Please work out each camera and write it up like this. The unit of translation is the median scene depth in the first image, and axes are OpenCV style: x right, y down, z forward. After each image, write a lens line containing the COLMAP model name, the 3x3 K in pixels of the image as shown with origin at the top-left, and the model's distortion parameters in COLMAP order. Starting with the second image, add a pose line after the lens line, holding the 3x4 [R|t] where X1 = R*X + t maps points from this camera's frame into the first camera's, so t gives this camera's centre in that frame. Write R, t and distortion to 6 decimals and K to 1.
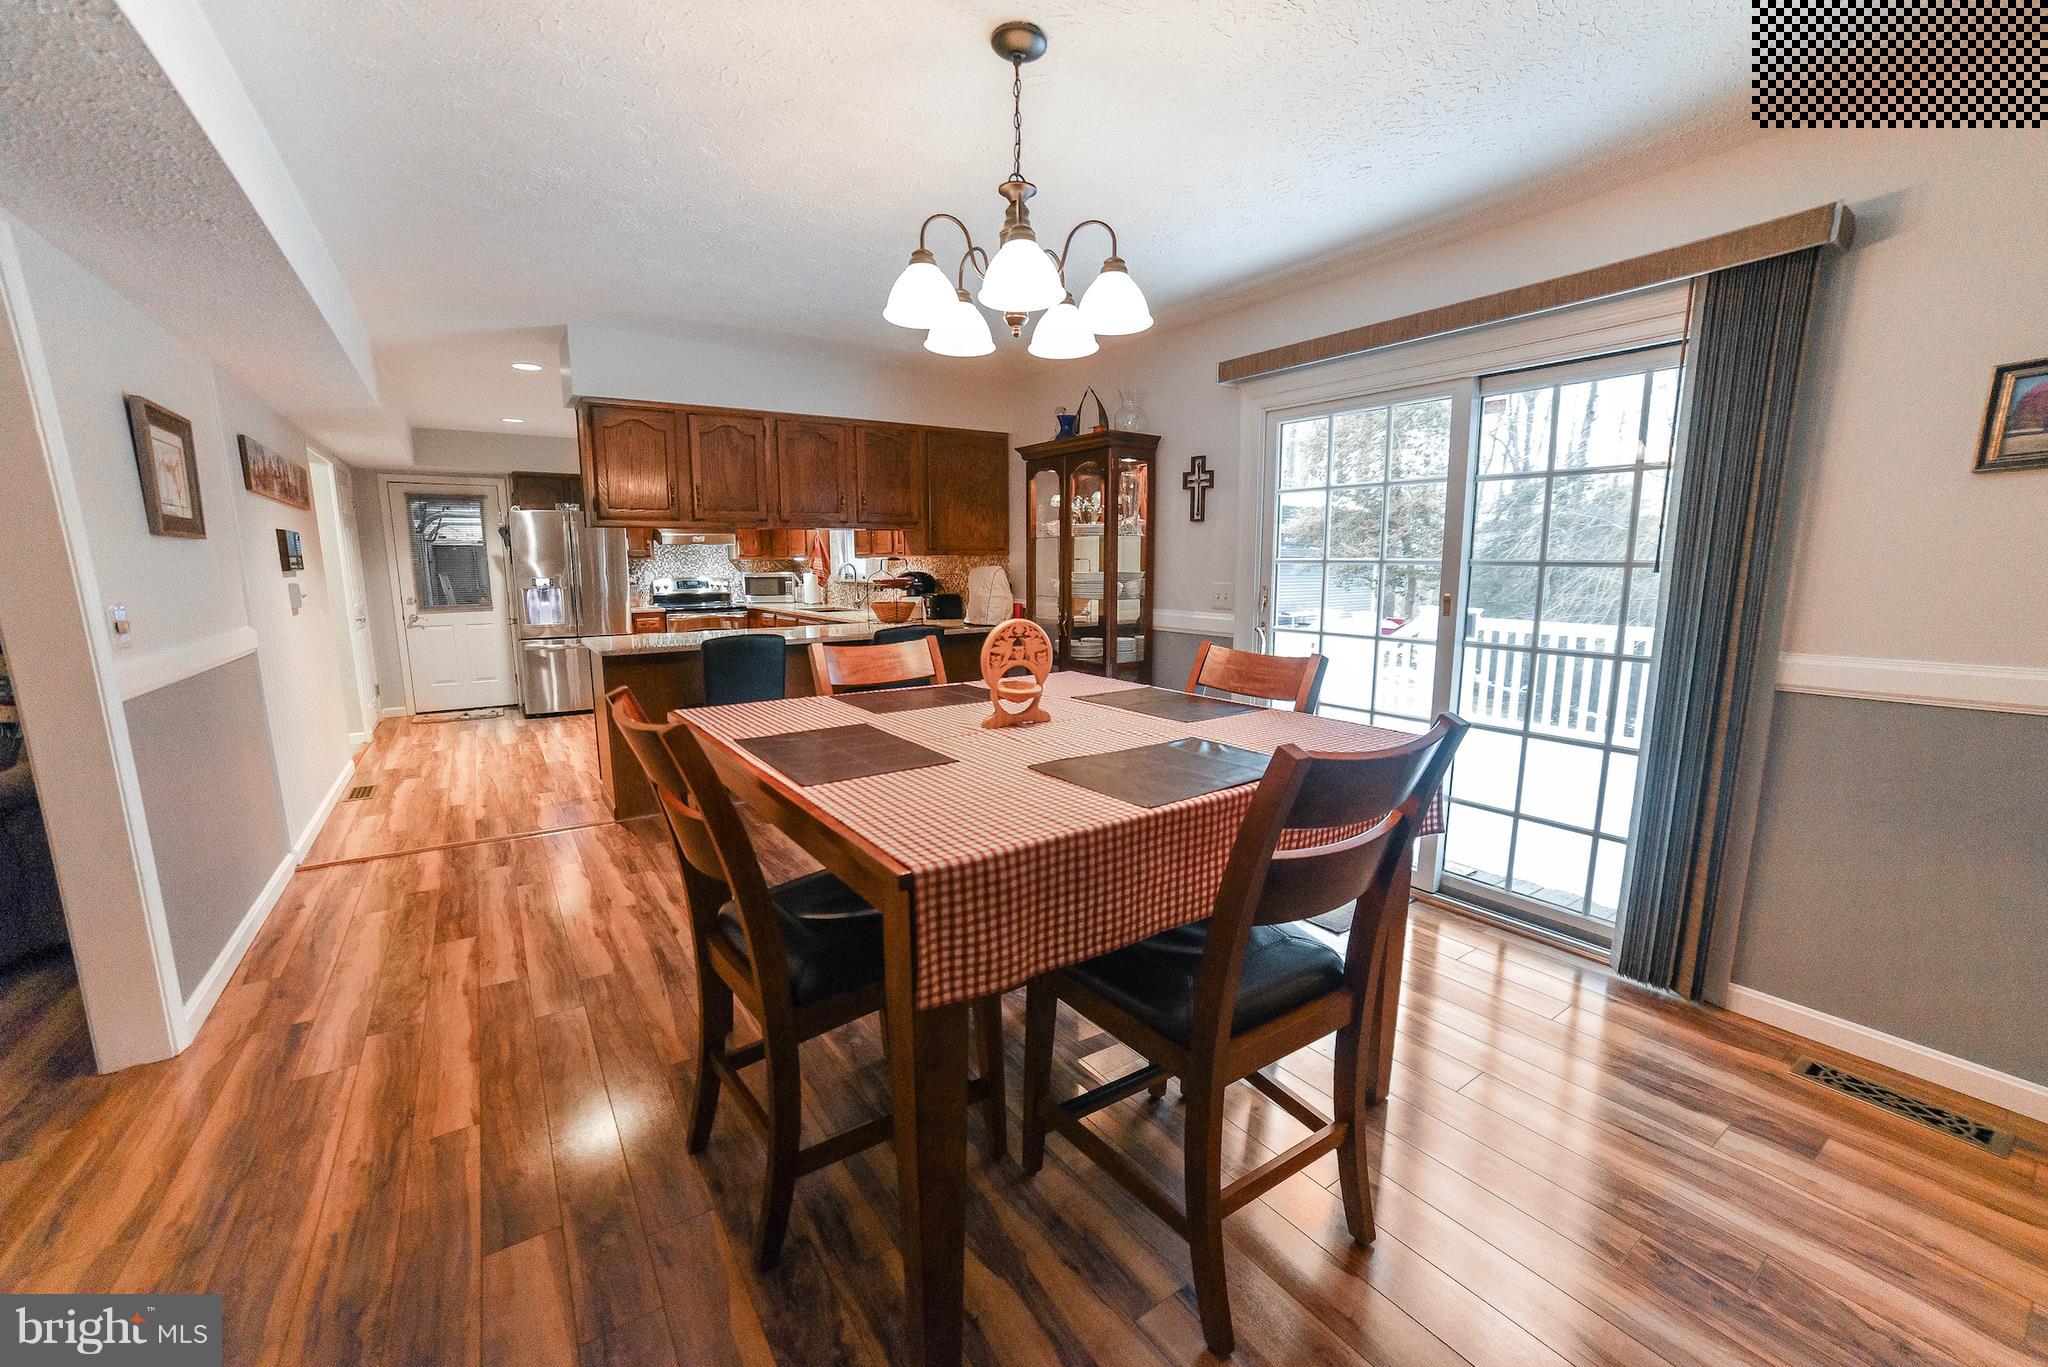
lens RADIAL K [[830.2, 0, 1035.1], [0, 830.2, 703.0], [0, 0, 1]] dist [-0.078055, 0.036042]
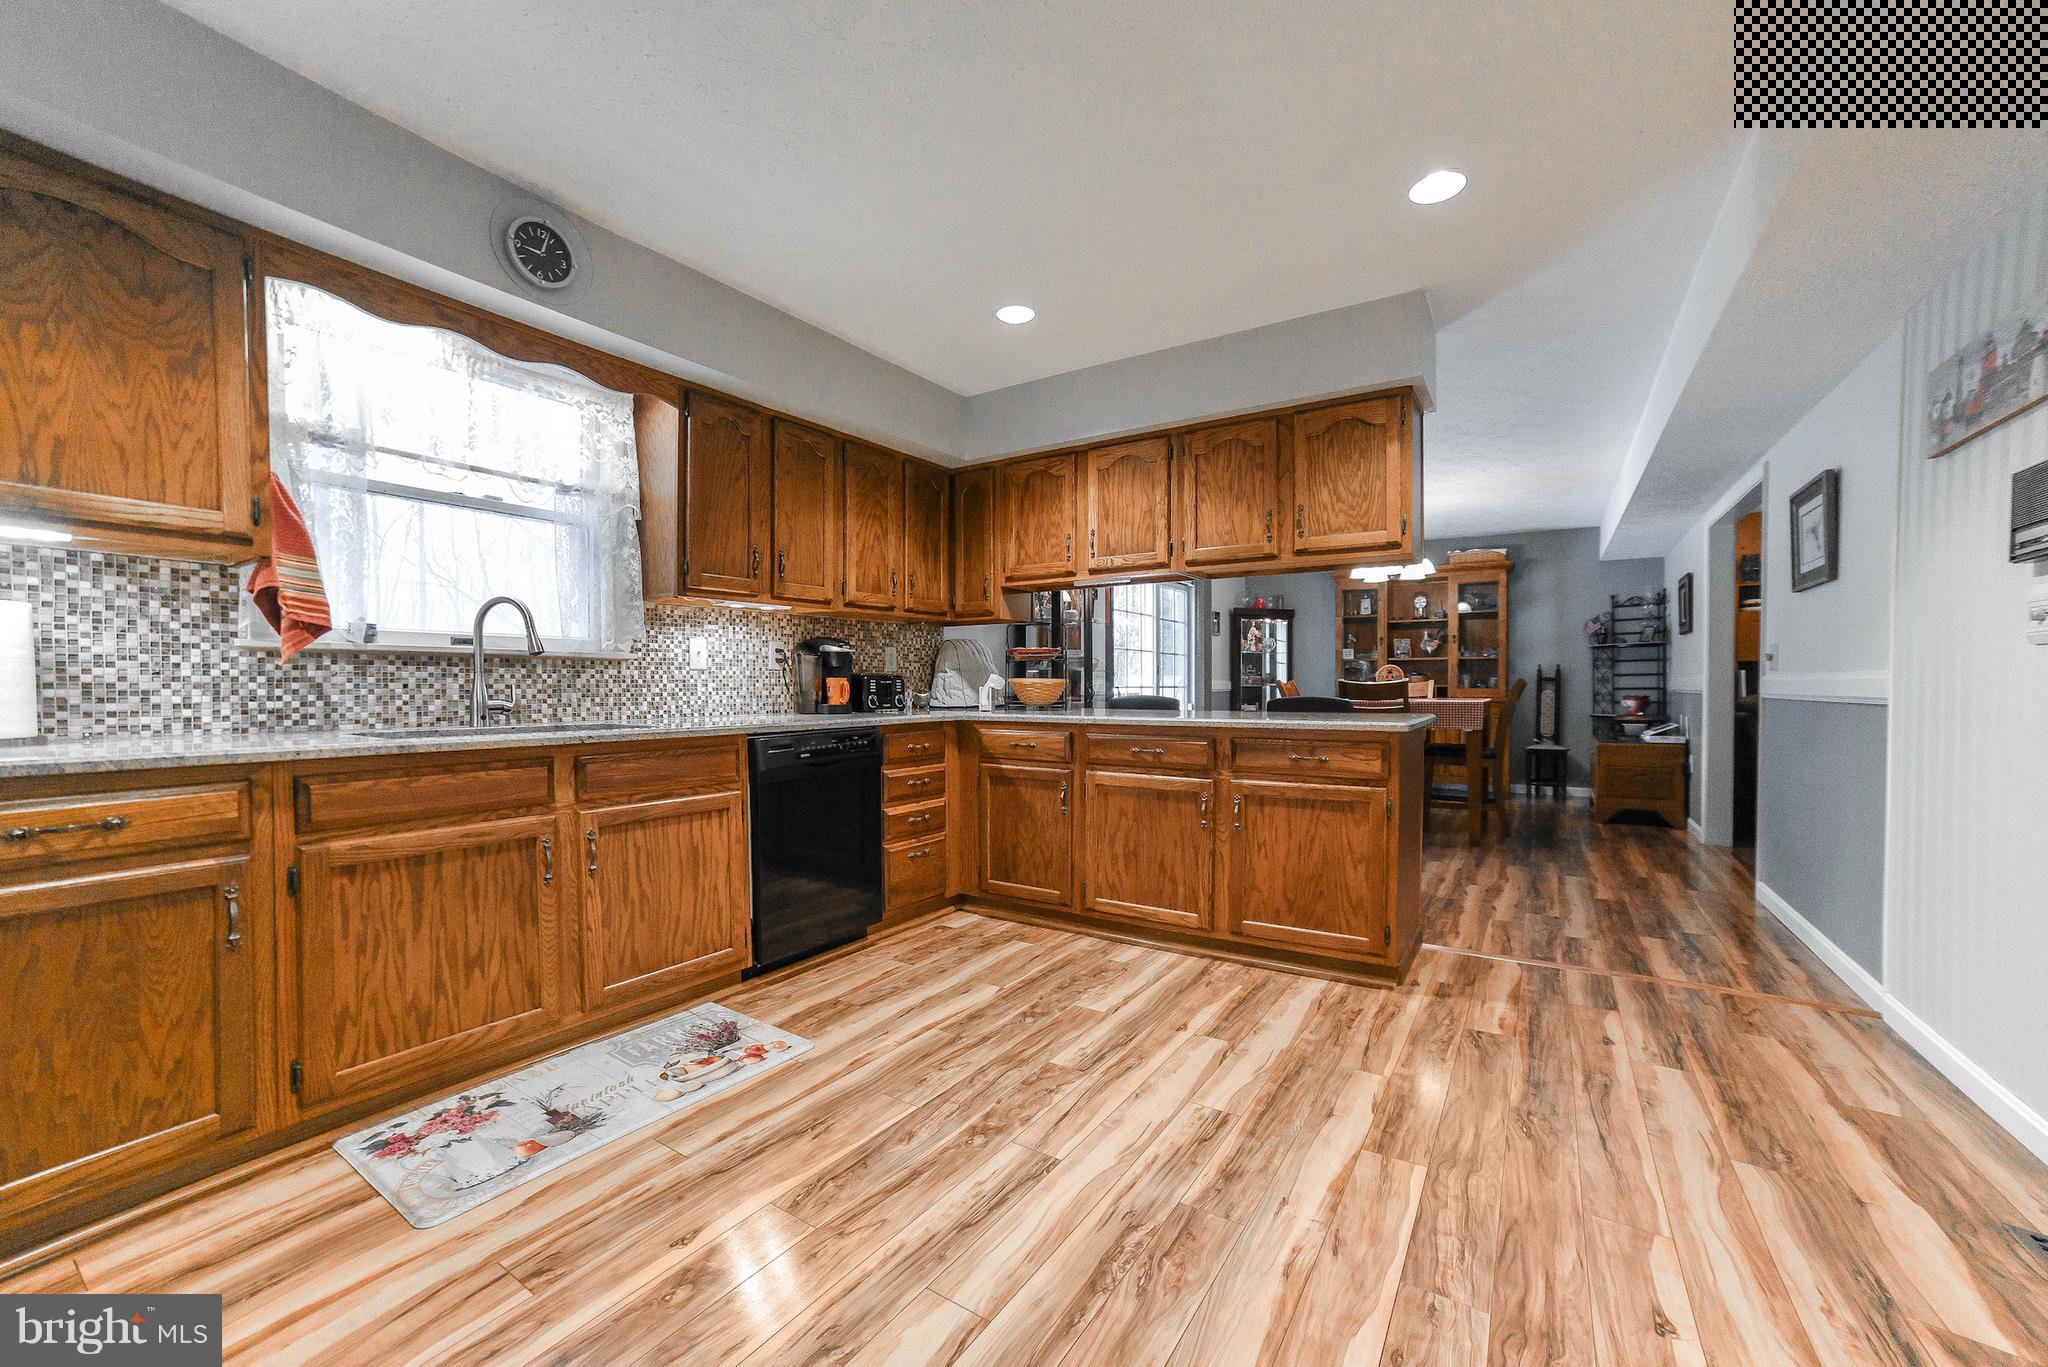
lens RADIAL K [[810.4, 0, 1030.8], [0, 810.4, 699.4], [0, 0, 1]] dist [-0.075769, 0.038004]
pose [[-0.382892, -0.011956, 0.923716, -0.810052], [0.158551, 0.984228, 0.078461, -0.151776], [-0.910085, 0.176498, -0.374957, 1.201506]]
